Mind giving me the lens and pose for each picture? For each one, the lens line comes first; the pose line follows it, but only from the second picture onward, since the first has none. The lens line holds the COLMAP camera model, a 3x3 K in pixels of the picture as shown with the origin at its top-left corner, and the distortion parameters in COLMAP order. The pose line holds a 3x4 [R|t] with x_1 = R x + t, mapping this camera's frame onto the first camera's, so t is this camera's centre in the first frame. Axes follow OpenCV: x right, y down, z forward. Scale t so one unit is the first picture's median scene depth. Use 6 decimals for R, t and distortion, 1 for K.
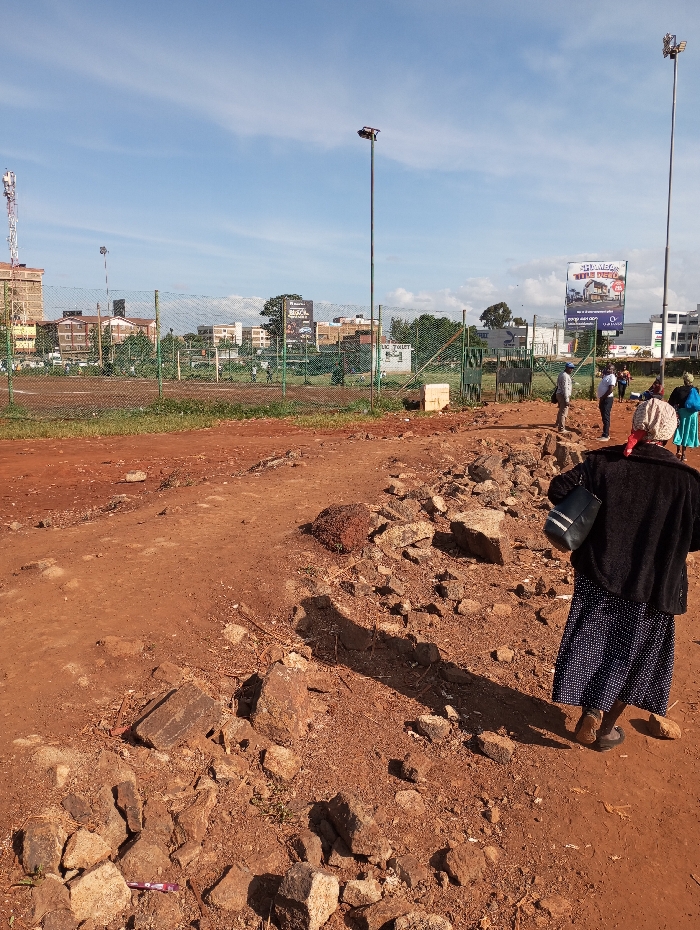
lens RADIAL K [[757.4, 0, 350.0], [0, 757.4, 465.0], [0, 0, 1]] dist [0.004308, -0.010563]
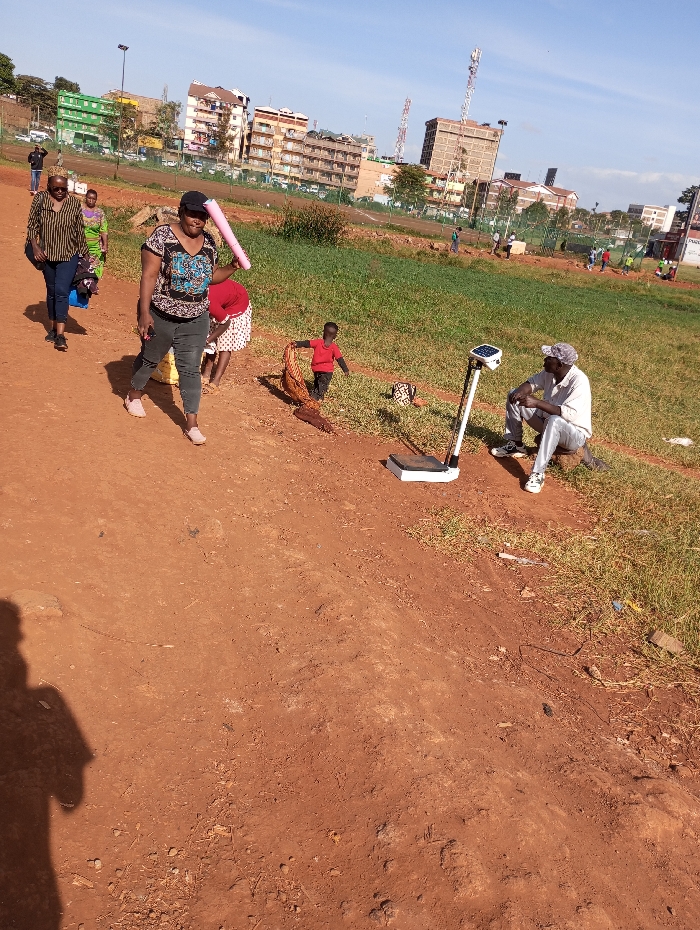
lens RADIAL K [[757.4, 0, 350.0], [0, 757.4, 465.0], [0, 0, 1]] dist [0.004308, -0.010563]
pose [[0.829199, 0.307216, -0.466956, 0.141633], [-0.227423, 0.948567, 0.220226, 0.020182], [0.510596, -0.076415, 0.856418, -0.176338]]
